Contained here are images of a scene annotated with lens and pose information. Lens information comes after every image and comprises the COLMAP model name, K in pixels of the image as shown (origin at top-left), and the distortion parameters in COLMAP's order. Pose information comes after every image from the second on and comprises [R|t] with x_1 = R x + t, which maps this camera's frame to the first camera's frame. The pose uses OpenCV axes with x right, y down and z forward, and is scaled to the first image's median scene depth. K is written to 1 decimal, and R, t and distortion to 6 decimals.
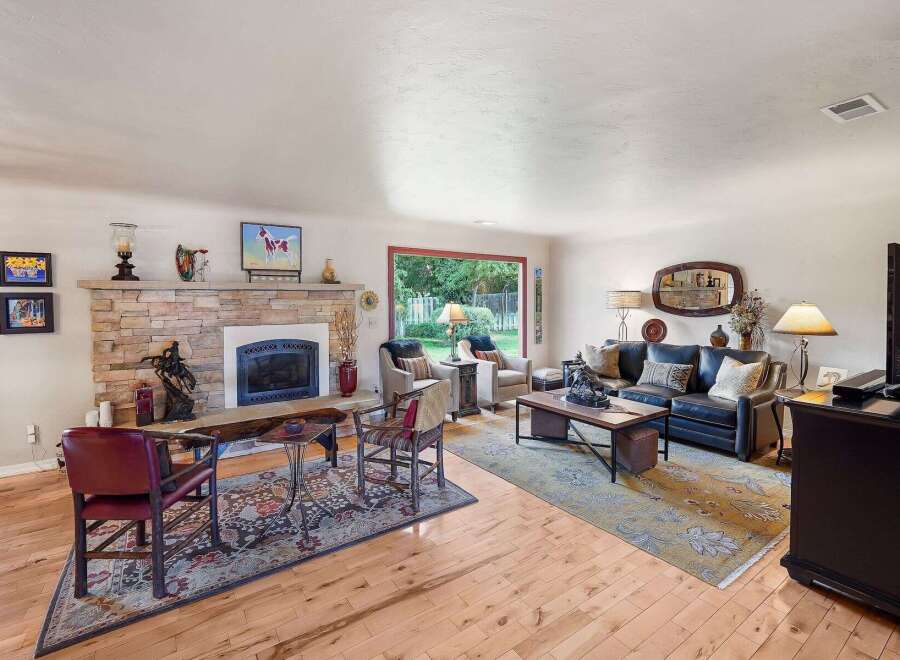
lens RADIAL K [[457.0, 0, 385.1], [0, 457.0, 318.2], [0, 0, 1]] dist [-0.003170, 0.000146]
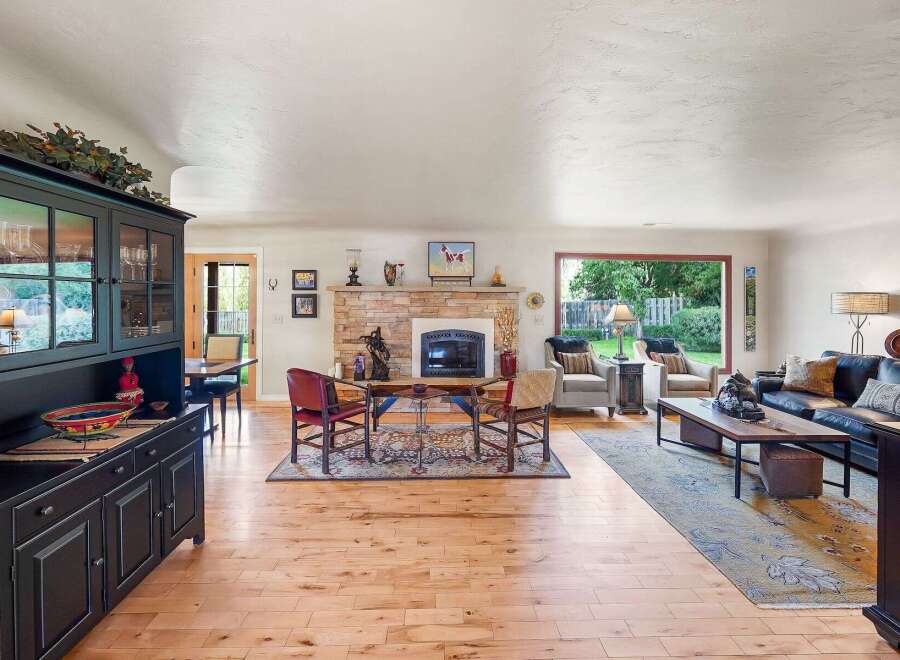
lens RADIAL K [[399.1, 0, 377.5], [0, 399.1, 303.9], [0, 0, 1]] dist [-0.000379, 0.000541]
pose [[0.830703, 0.016214, -0.556479, 0.253685], [-0.030789, 0.999384, -0.016843, -0.001262], [0.555863, 0.031125, 0.830691, -0.077745]]
